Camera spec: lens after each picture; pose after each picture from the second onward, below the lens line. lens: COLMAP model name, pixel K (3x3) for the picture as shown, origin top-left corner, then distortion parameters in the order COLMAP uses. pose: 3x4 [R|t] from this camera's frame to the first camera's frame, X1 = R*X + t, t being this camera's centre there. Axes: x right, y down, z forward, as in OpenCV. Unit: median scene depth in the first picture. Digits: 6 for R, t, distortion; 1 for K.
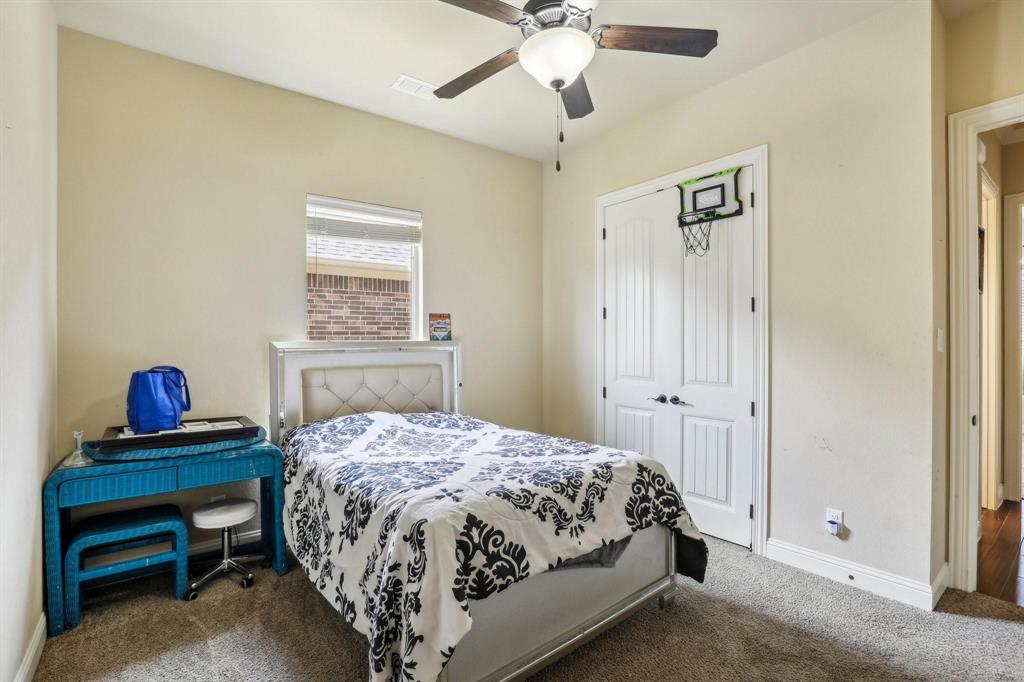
lens RADIAL K [[480.4, 0, 511.2], [0, 480.4, 345.0], [0, 0, 1]] dist [-0.022078, 0.003115]
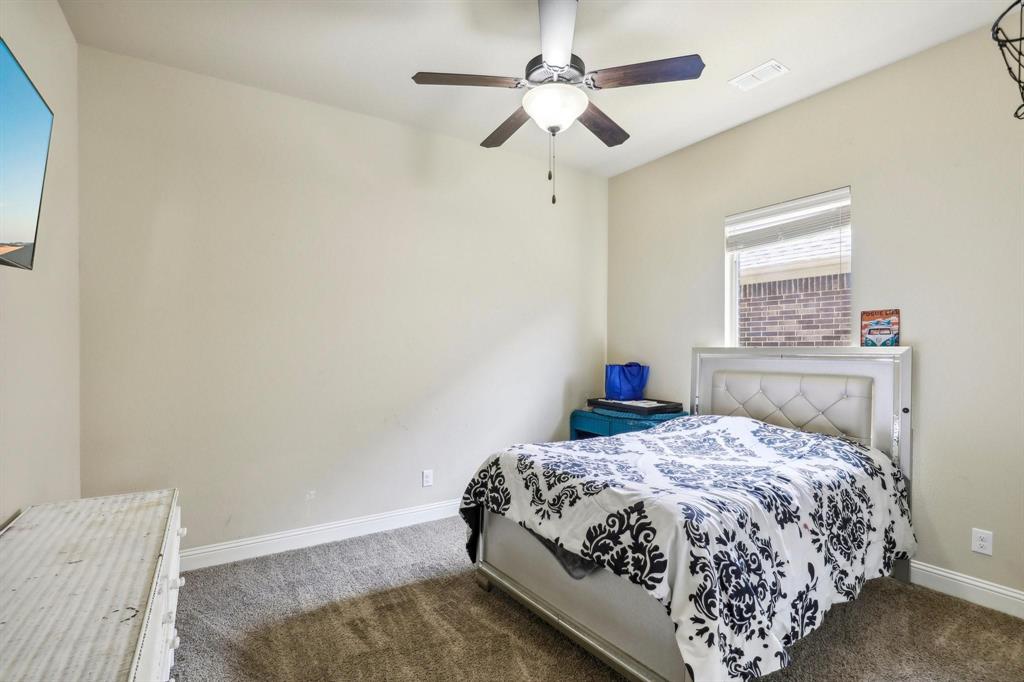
lens RADIAL K [[480.4, 0, 513.4], [0, 480.4, 340.7], [0, 0, 1]] dist [-0.022078, 0.003115]
pose [[-0.075943, -0.011323, -0.997048, 0.916401], [-0.008464, 0.999907, -0.010710, -0.008243], [0.997076, 0.007626, -0.076032, 0.721406]]
